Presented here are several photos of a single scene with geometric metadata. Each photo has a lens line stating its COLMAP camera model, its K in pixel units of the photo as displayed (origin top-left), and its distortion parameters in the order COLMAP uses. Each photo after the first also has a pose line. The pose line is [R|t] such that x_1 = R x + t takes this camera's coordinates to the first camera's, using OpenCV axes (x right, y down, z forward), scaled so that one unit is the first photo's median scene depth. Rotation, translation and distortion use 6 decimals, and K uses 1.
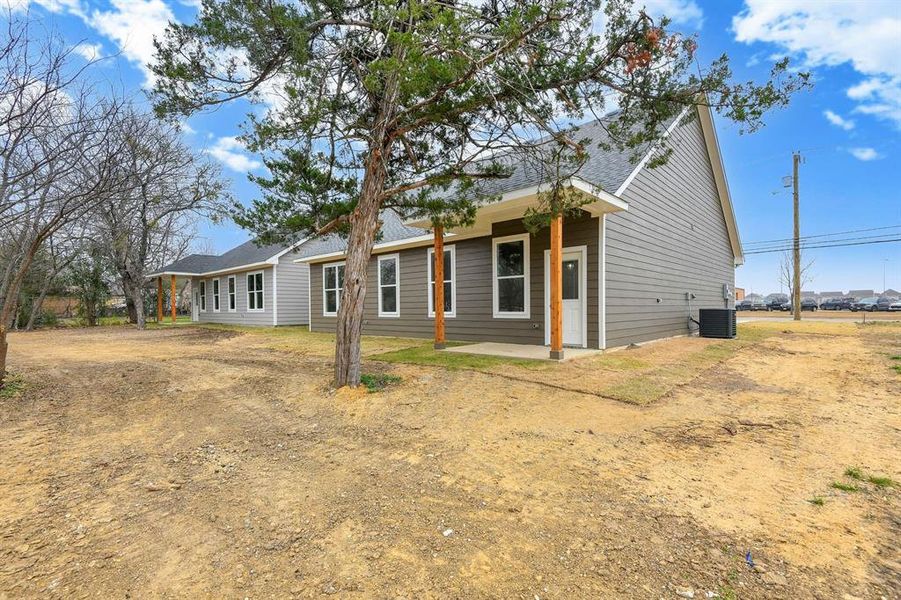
lens RADIAL K [[412.6, 0, 454.1], [0, 412.6, 303.5], [0, 0, 1]] dist [0.002791, -0.000489]
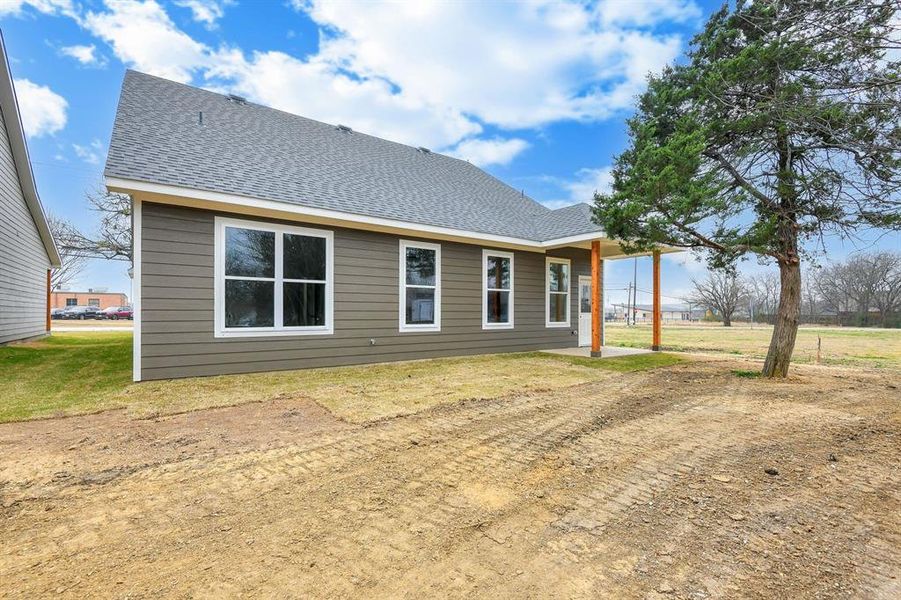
lens RADIAL K [[443.8, 0, 439.0], [0, 443.8, 297.1], [0, 0, 1]] dist [0.019299, -0.000460]
pose [[0.181030, 0.060933, 0.981588, -0.964664], [-0.001821, 0.998098, -0.061622, 0.023118], [-0.983476, 0.009368, 0.180797, 0.909291]]
